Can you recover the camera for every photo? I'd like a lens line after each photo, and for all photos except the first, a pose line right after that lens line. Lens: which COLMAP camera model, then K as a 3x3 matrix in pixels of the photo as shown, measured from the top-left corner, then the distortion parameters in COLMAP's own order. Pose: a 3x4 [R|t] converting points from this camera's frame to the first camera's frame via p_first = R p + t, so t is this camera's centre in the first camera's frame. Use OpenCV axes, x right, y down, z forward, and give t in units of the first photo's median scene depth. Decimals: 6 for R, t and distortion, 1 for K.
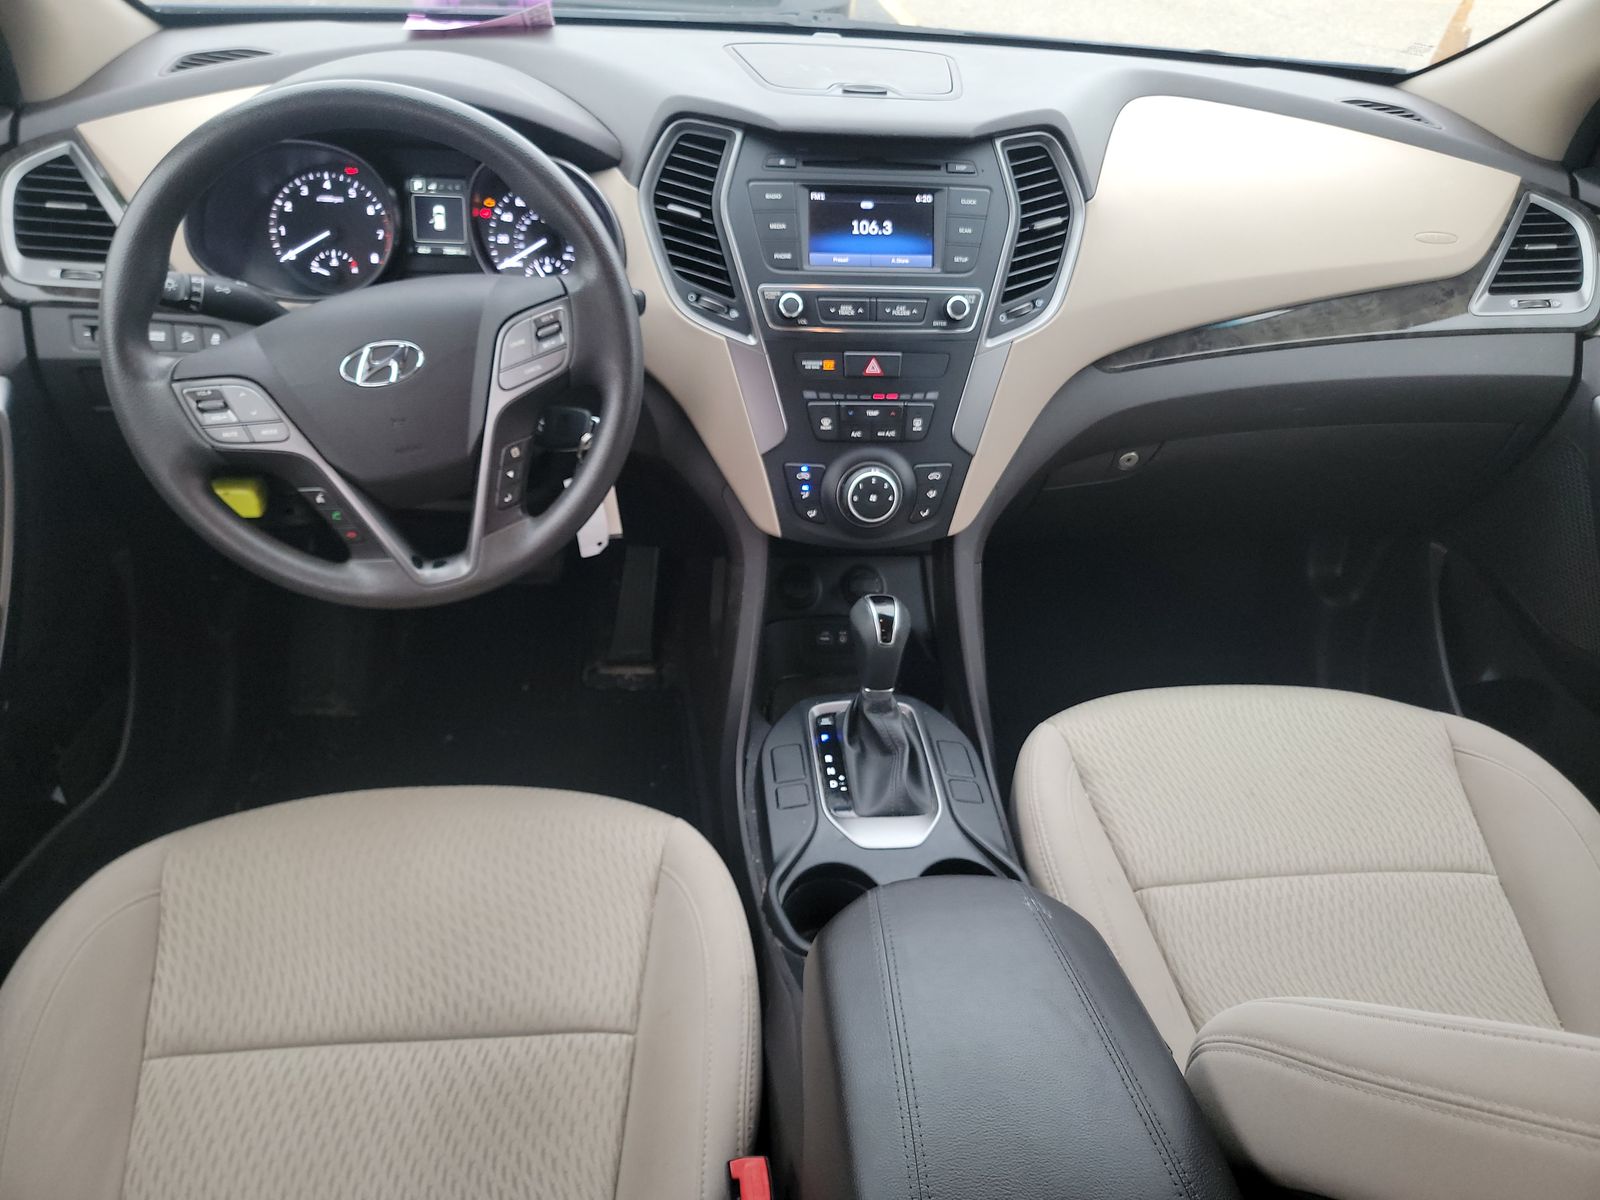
lens RADIAL K [[1103.2, 0, 790.5], [0, 1103.2, 607.9], [0, 0, 1]] dist [0.047623, -0.030993]
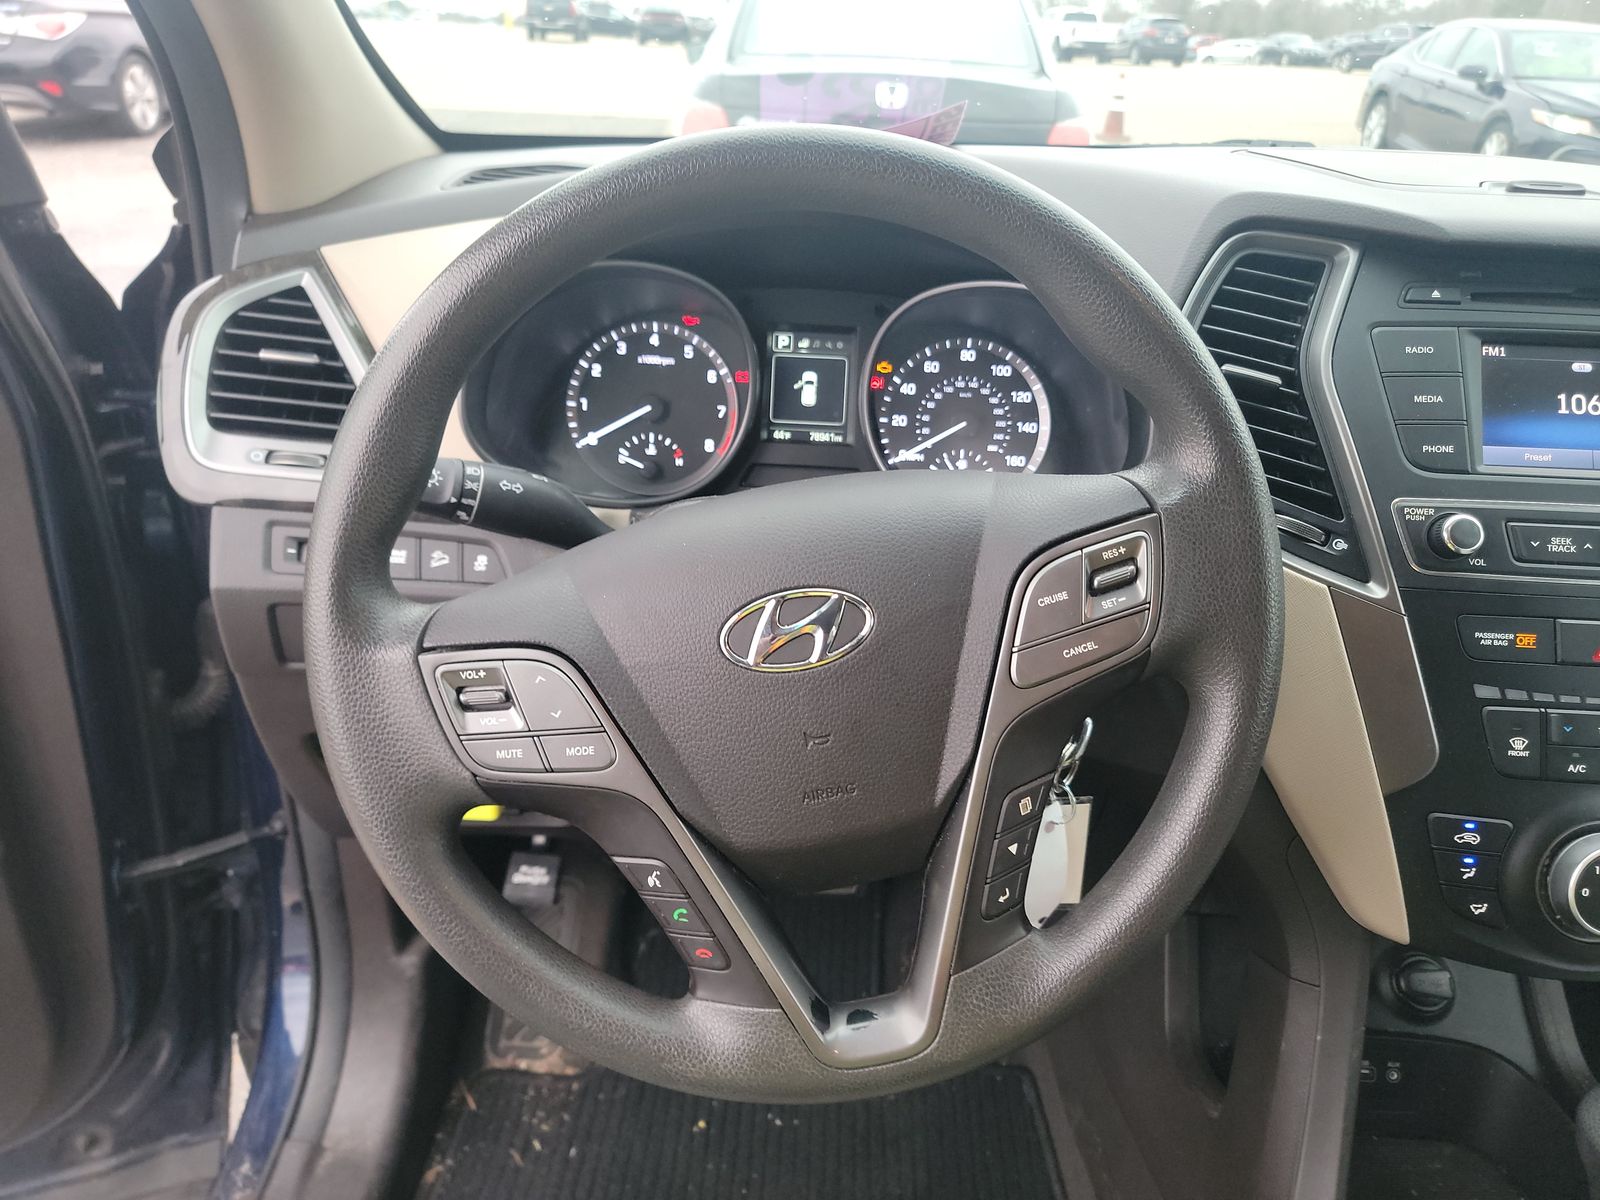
lens RADIAL K [[1103.2, 0, 790.5], [0, 1103.2, 607.9], [0, 0, 1]] dist [0.047623, -0.030993]
pose [[0.989775, 0.040859, -0.136658, -0.251390], [-0.064183, 0.983197, -0.170895, -0.118132], [0.127379, 0.177918, 0.975766, 0.412148]]
